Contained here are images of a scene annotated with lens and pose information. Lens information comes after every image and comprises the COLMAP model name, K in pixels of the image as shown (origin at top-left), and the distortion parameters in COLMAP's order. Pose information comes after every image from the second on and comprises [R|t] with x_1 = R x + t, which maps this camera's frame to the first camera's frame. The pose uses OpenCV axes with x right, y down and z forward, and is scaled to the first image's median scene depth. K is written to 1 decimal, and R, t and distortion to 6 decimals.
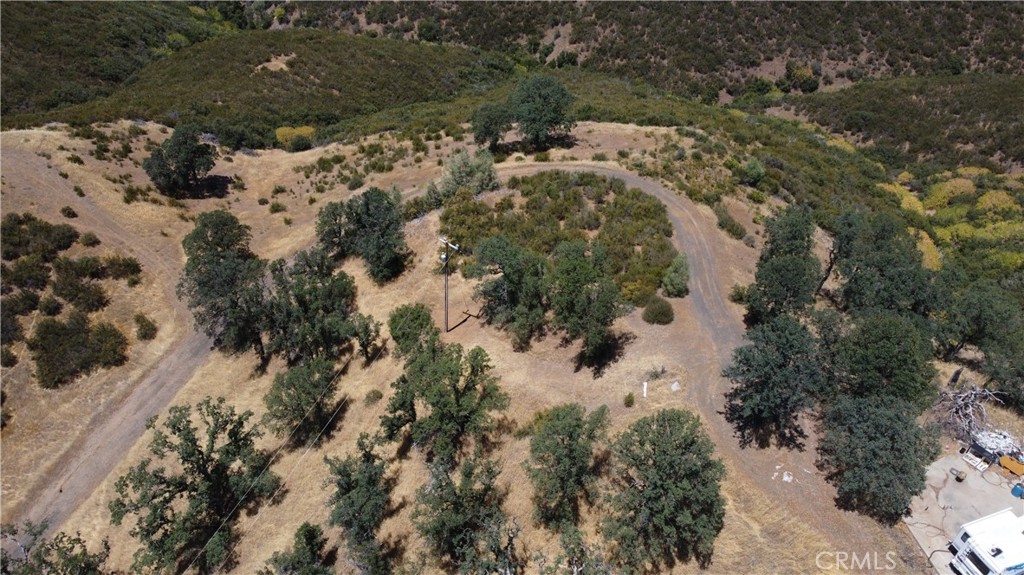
lens RADIAL K [[773.1, 0, 512.2], [0, 773.1, 284.0], [0, 0, 1]] dist [0.002935, -0.007496]
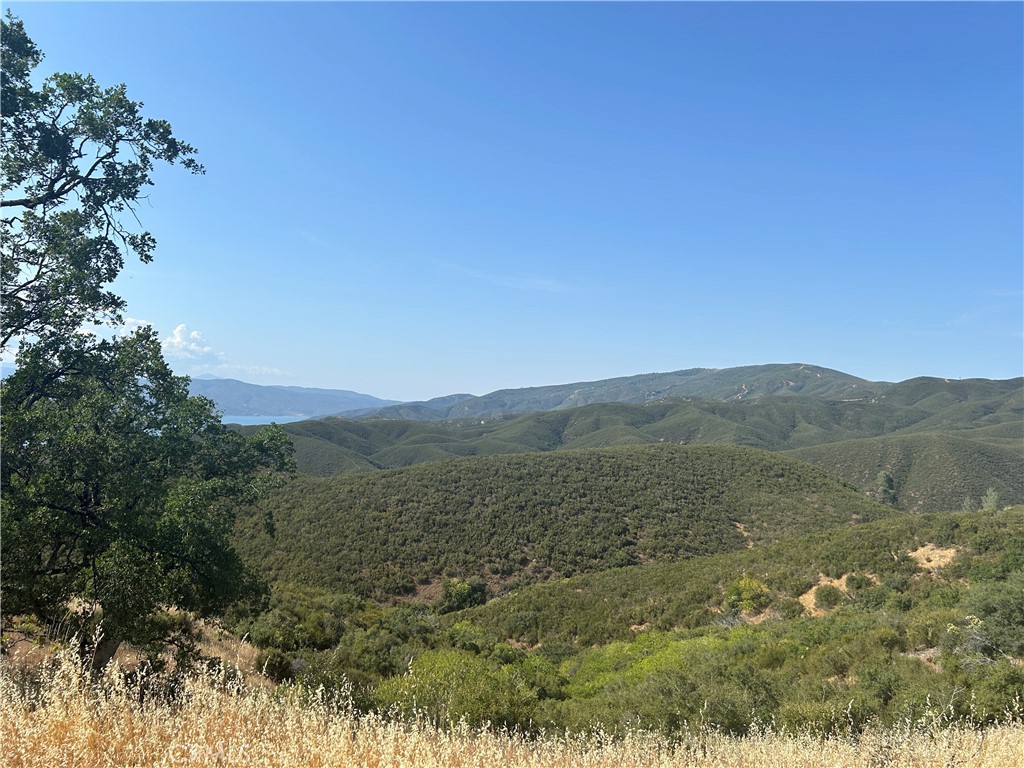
lens RADIAL K [[763.3, 0, 516.0], [0, 763.3, 384.9], [0, 0, 1]] dist [0.075601, -0.091631]
pose [[0.954180, -0.035662, 0.297099, 0.403889], [0.212778, 0.778962, -0.589868, 0.122968], [-0.210393, 0.626057, 0.750858, 0.464179]]
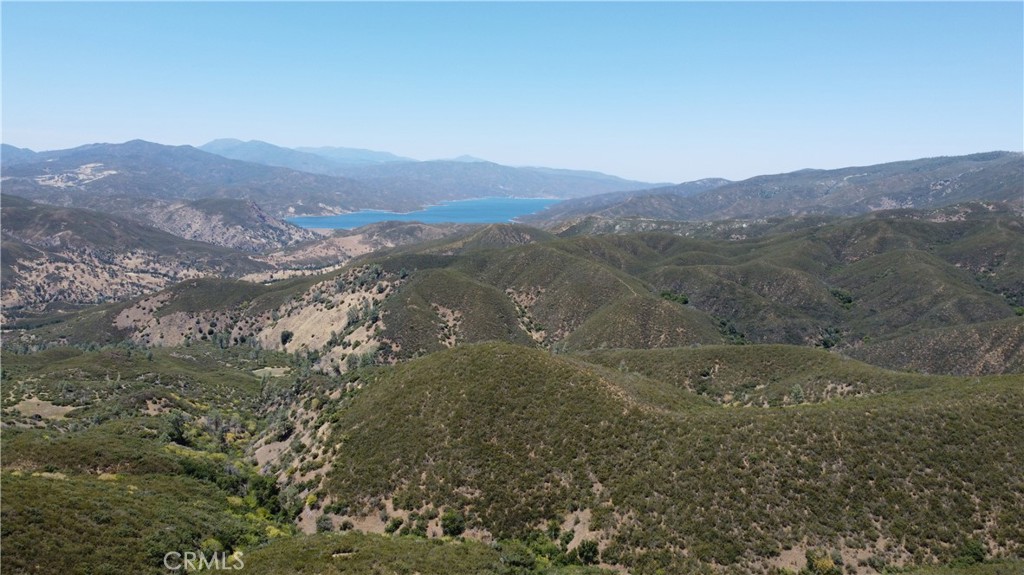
lens RADIAL K [[773.1, 0, 512.0], [0, 773.1, 282.6], [0, 0, 1]] dist [0.002935, -0.007496]
pose [[0.999024, -0.037728, -0.022962, 0.018676], [0.021320, 0.867264, -0.497392, -0.207135], [0.038680, 0.496418, 0.867222, -0.134496]]
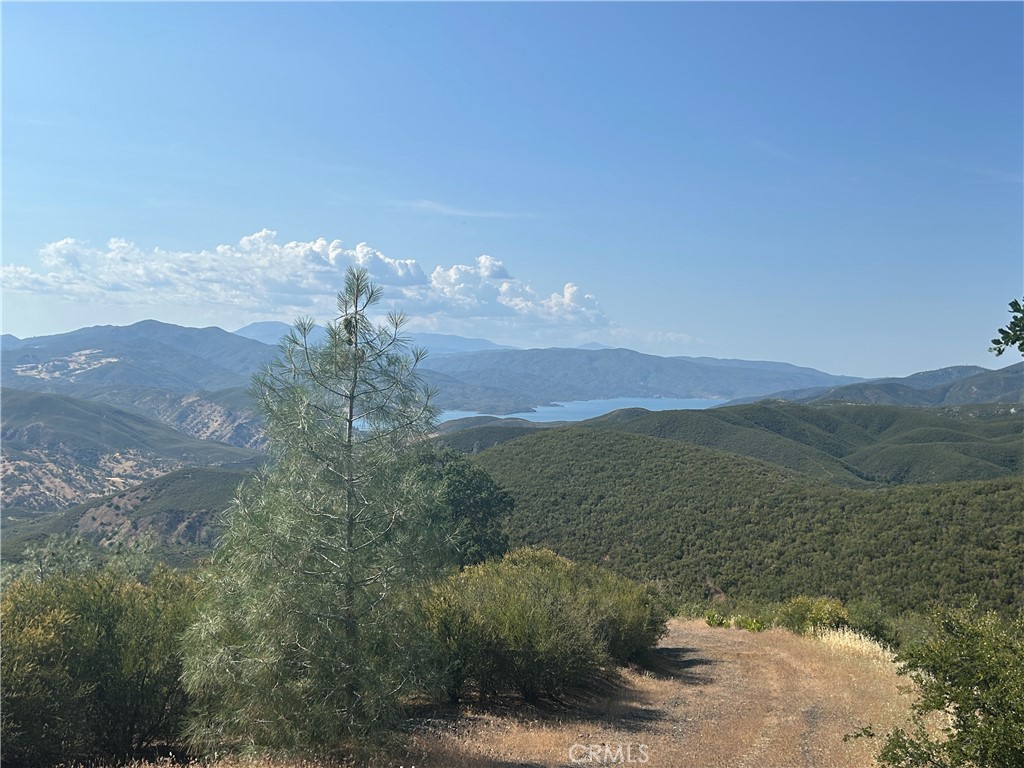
lens RADIAL K [[1099.9, 0, 509.0], [0, 1099.9, 384.9], [0, 0, 1]] dist [0.049333, 0.000000]
pose [[0.987143, -0.043974, -0.153669, 0.169481], [-0.058625, 0.794796, -0.604038, 0.039569], [0.148697, 0.605281, 0.782000, 0.576897]]
